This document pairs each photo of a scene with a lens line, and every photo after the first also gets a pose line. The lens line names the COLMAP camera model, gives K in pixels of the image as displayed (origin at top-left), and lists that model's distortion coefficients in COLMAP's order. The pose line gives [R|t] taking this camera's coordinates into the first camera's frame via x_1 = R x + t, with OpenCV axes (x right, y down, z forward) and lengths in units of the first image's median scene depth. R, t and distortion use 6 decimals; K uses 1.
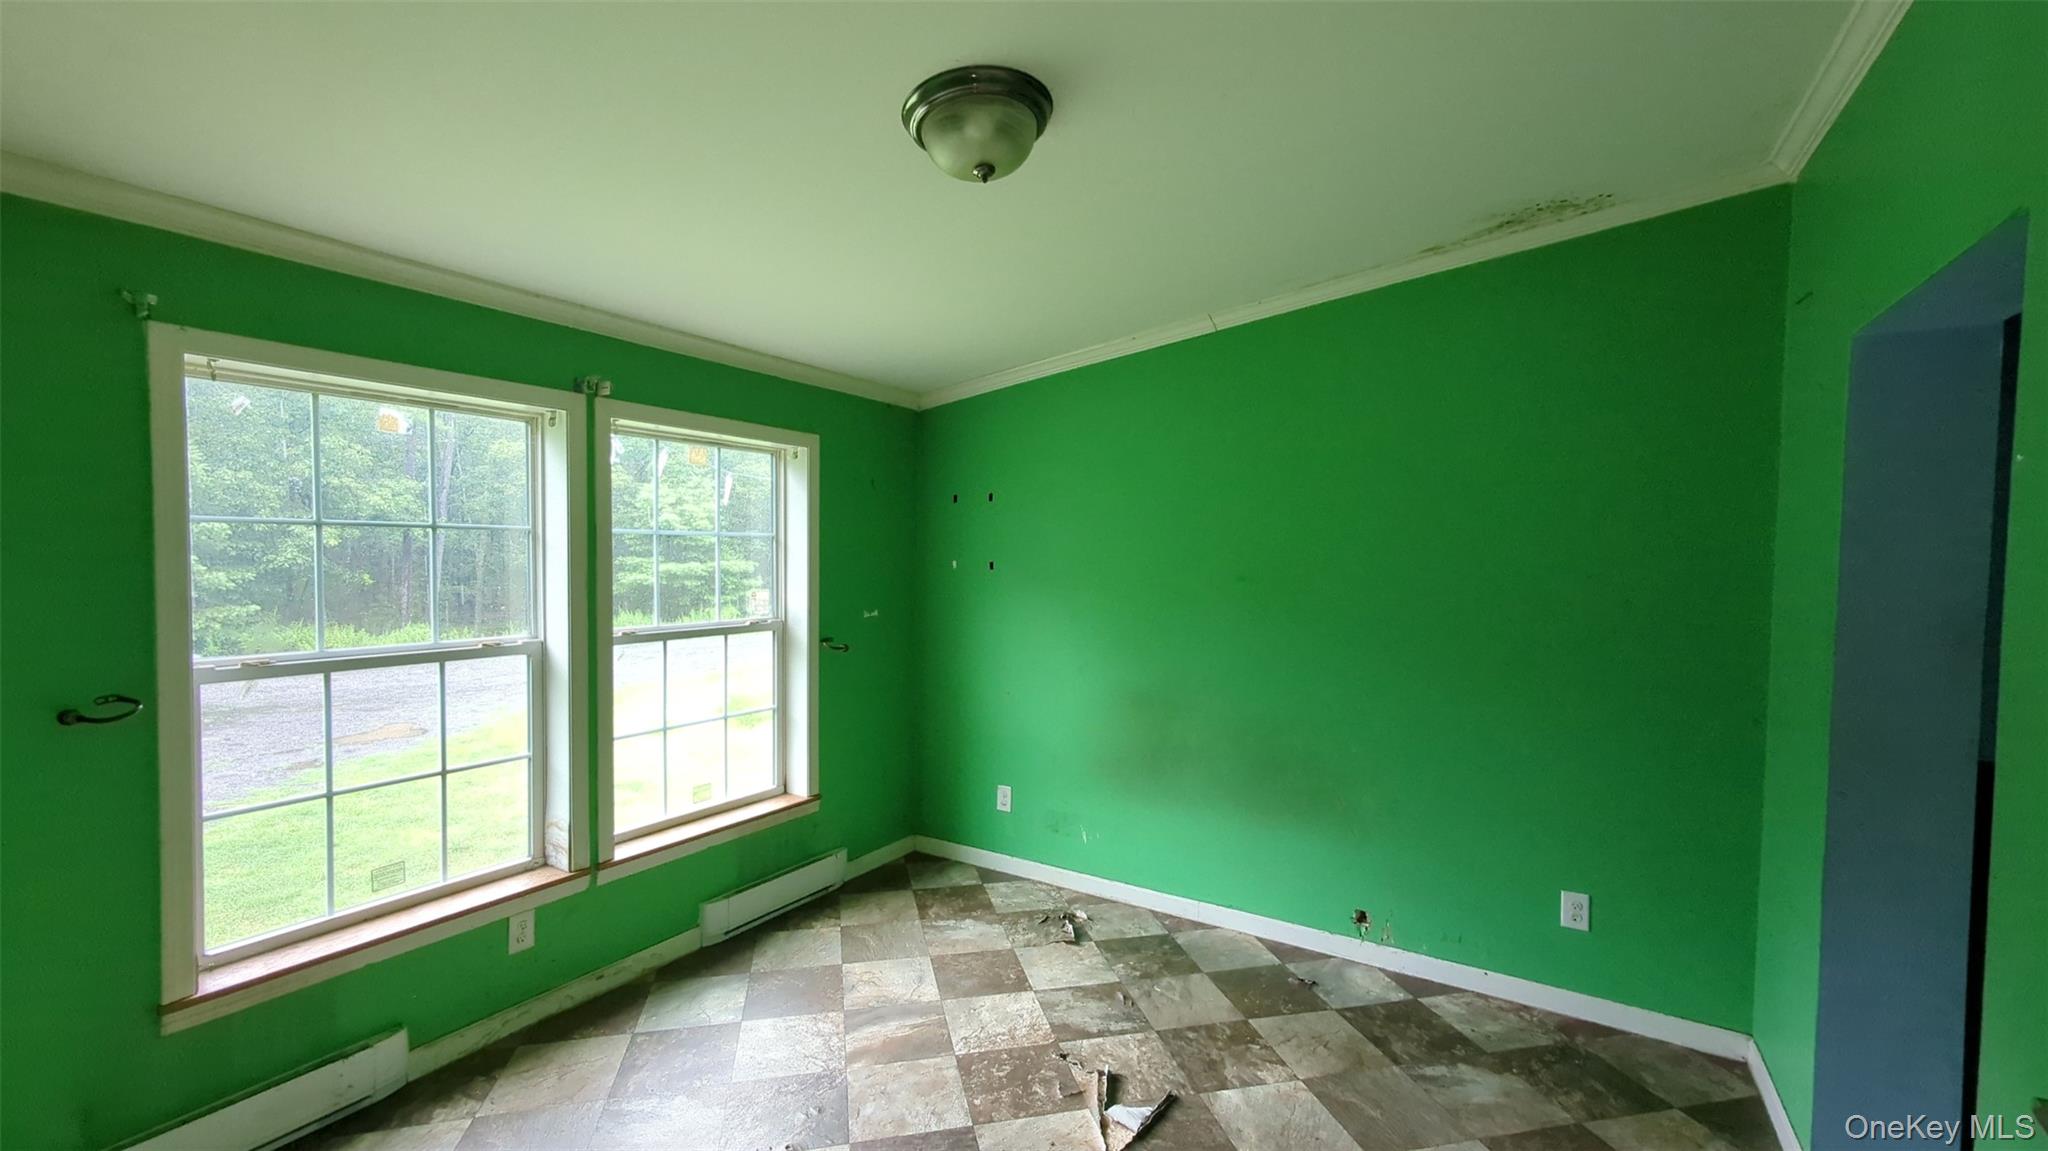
lens RADIAL K [[849.1, 0, 1023.4], [0, 849.1, 571.8], [0, 0, 1]] dist [0.006969, 0.004615]
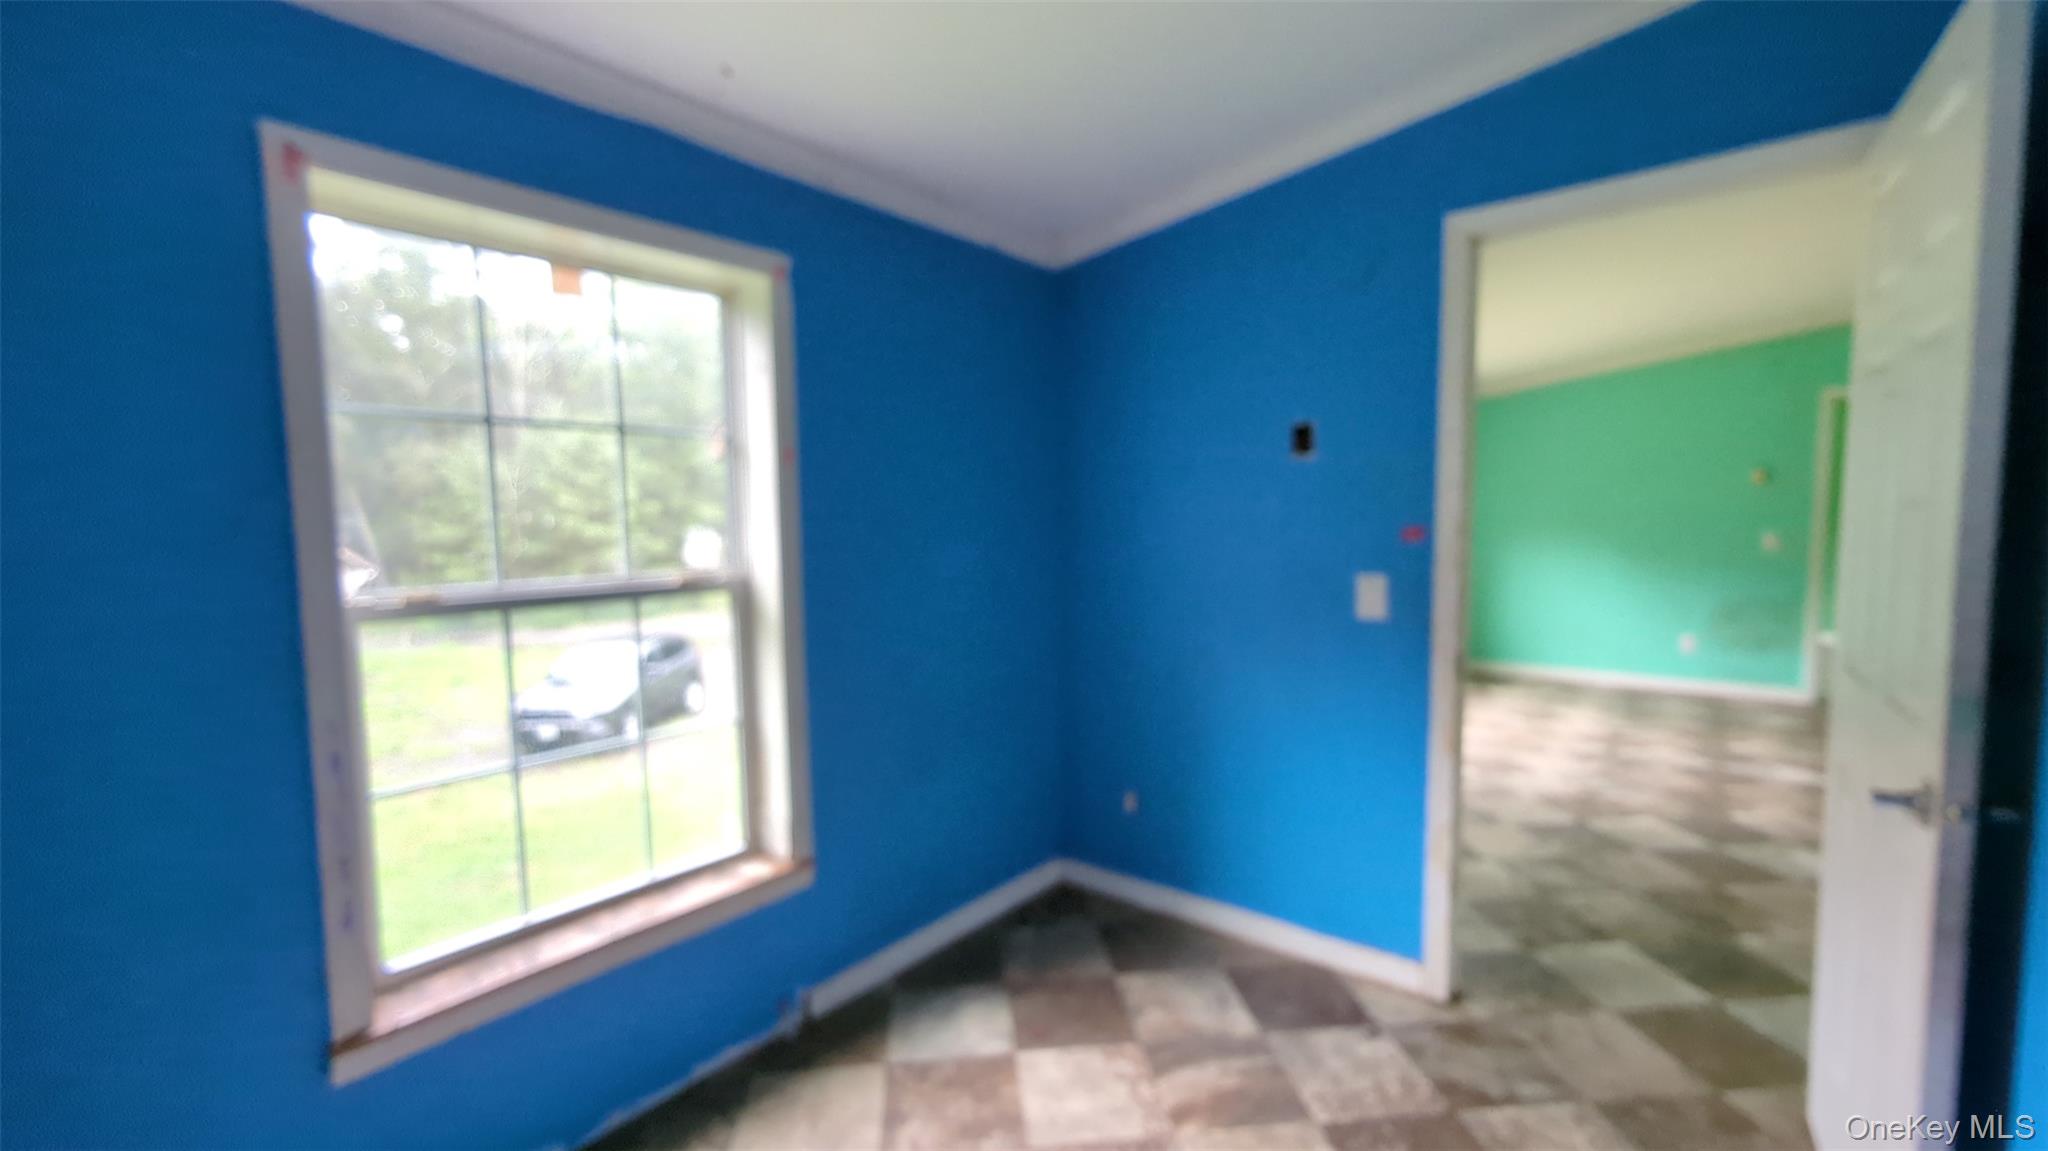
lens RADIAL K [[849.1, 0, 1007.3], [0, 849.1, 576.0], [0, 0, 1]] dist [0.006969, 0.004615]
pose [[0.994386, -0.001620, -0.105800, -0.255115], [0.008441, 0.997911, 0.064052, 0.048632], [0.105476, -0.064586, 0.992322, 0.263588]]
